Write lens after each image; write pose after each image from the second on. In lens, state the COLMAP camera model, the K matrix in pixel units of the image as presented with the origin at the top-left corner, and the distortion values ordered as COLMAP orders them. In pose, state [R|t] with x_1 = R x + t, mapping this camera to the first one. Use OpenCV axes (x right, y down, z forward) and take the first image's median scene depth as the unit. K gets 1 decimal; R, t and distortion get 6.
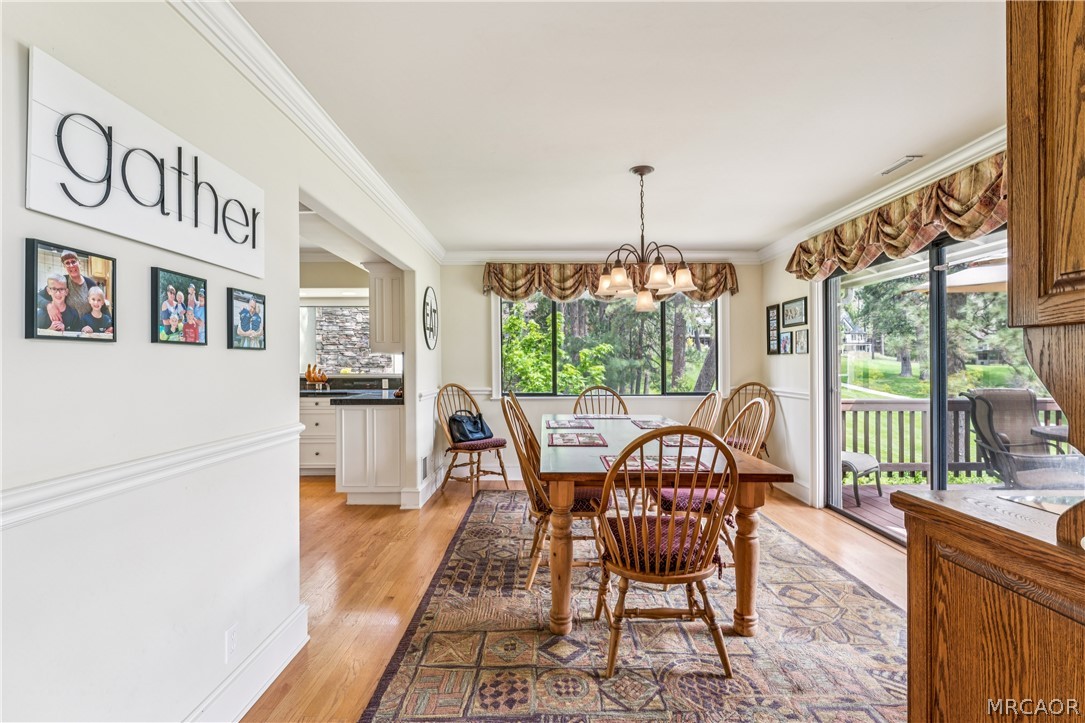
lens RADIAL K [[511.8, 0, 536.5], [0, 511.8, 365.1], [0, 0, 1]] dist [0.001592, 0.000144]
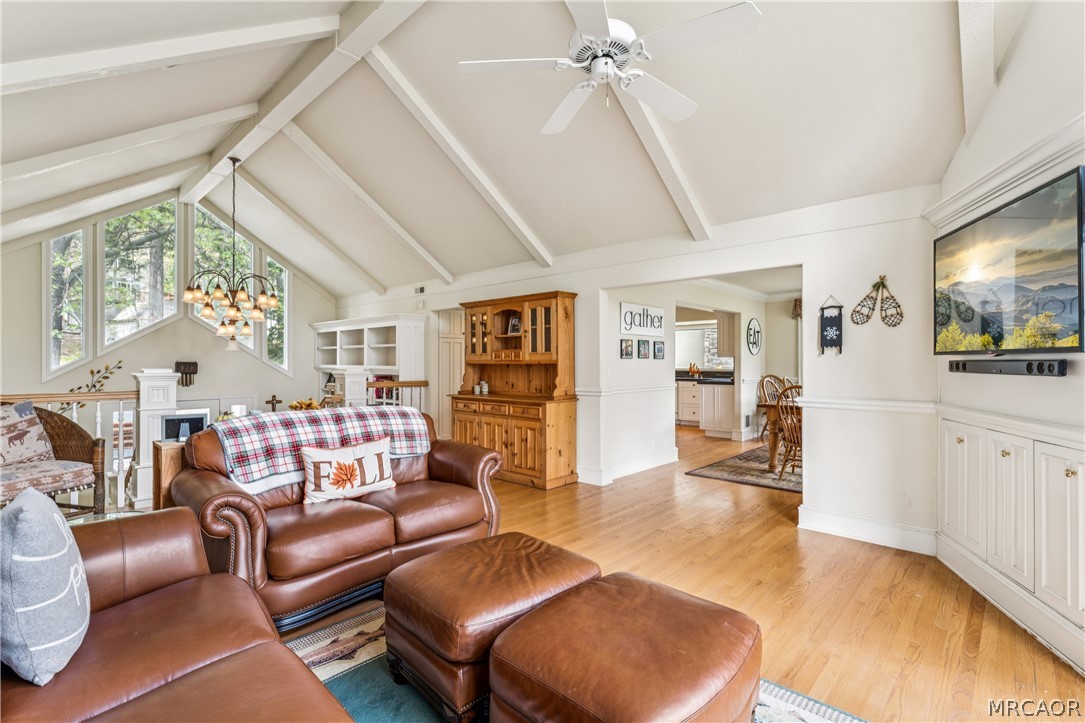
lens RADIAL K [[493.2, 0, 541.6], [0, 493.2, 363.6], [0, 0, 1]] dist [-0.002651, 0.000740]
pose [[0.730144, 0.005216, -0.683273, 1.019644], [-0.004661, 0.999986, 0.002653, -0.005366], [0.683277, 0.001248, 0.730158, -1.775867]]
